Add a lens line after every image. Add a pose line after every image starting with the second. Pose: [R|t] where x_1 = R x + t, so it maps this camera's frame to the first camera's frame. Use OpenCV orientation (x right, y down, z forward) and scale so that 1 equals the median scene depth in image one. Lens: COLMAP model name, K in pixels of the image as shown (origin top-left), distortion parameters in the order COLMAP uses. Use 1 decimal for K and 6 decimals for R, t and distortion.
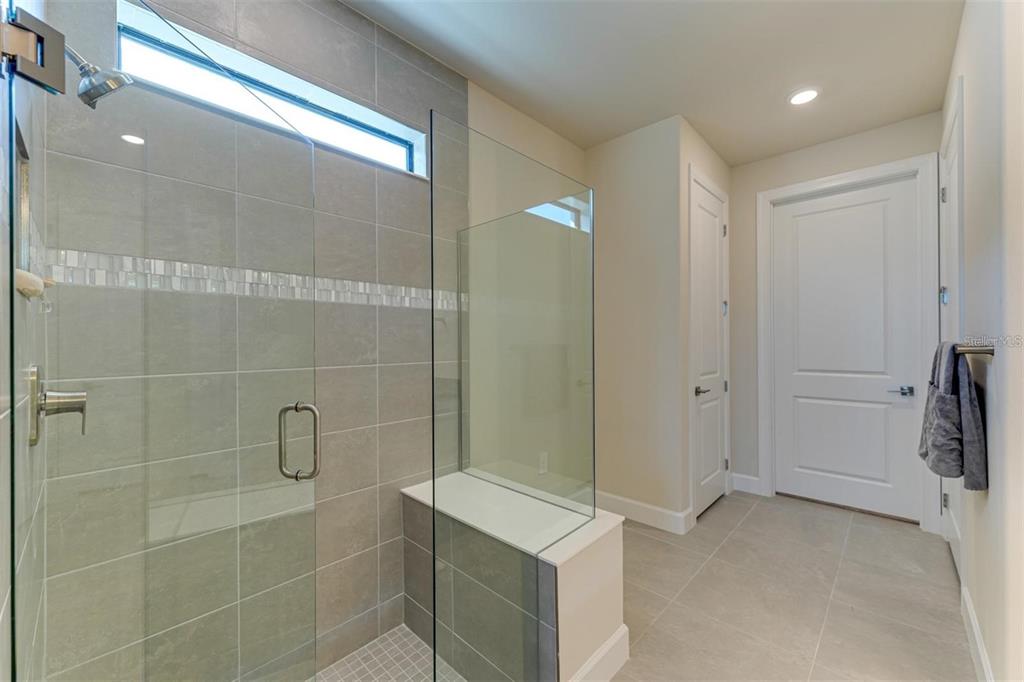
lens RADIAL K [[403.1, 0, 512.0], [0, 403.1, 343.2], [0, 0, 1]] dist [0.000450, -0.000017]
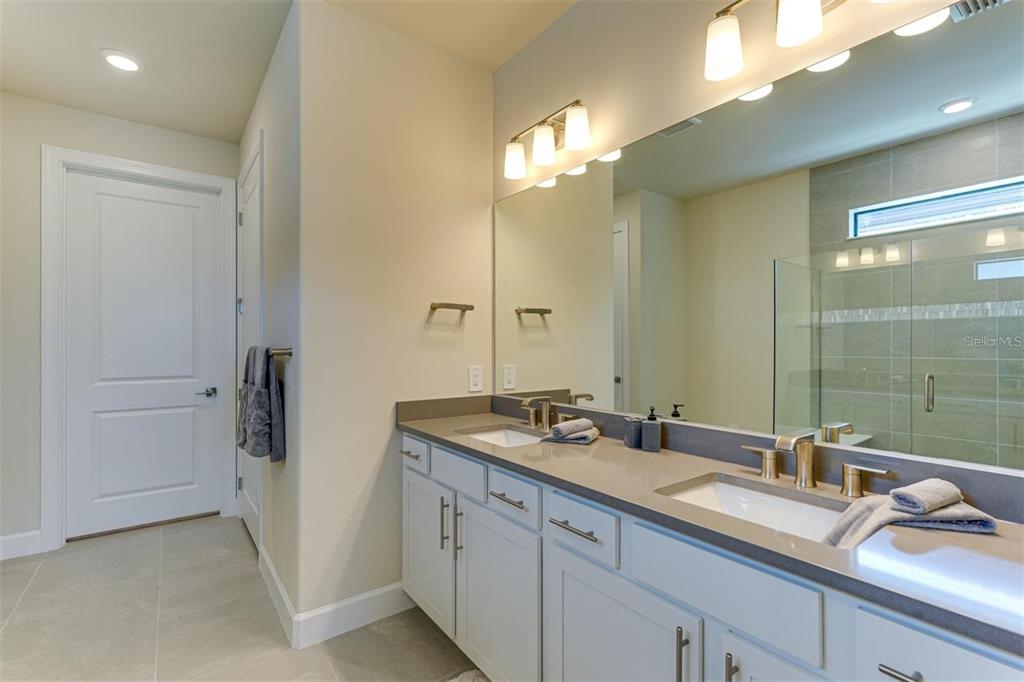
lens RADIAL K [[461.2, 0, 513.2], [0, 461.2, 343.4], [0, 0, 1]] dist [-0.000205, 0.000138]
pose [[0.164628, 0.008327, 0.986321, -0.157520], [-0.000147, 0.999965, -0.008418, 0.000444], [-0.986356, 0.001240, 0.164623, 0.017649]]
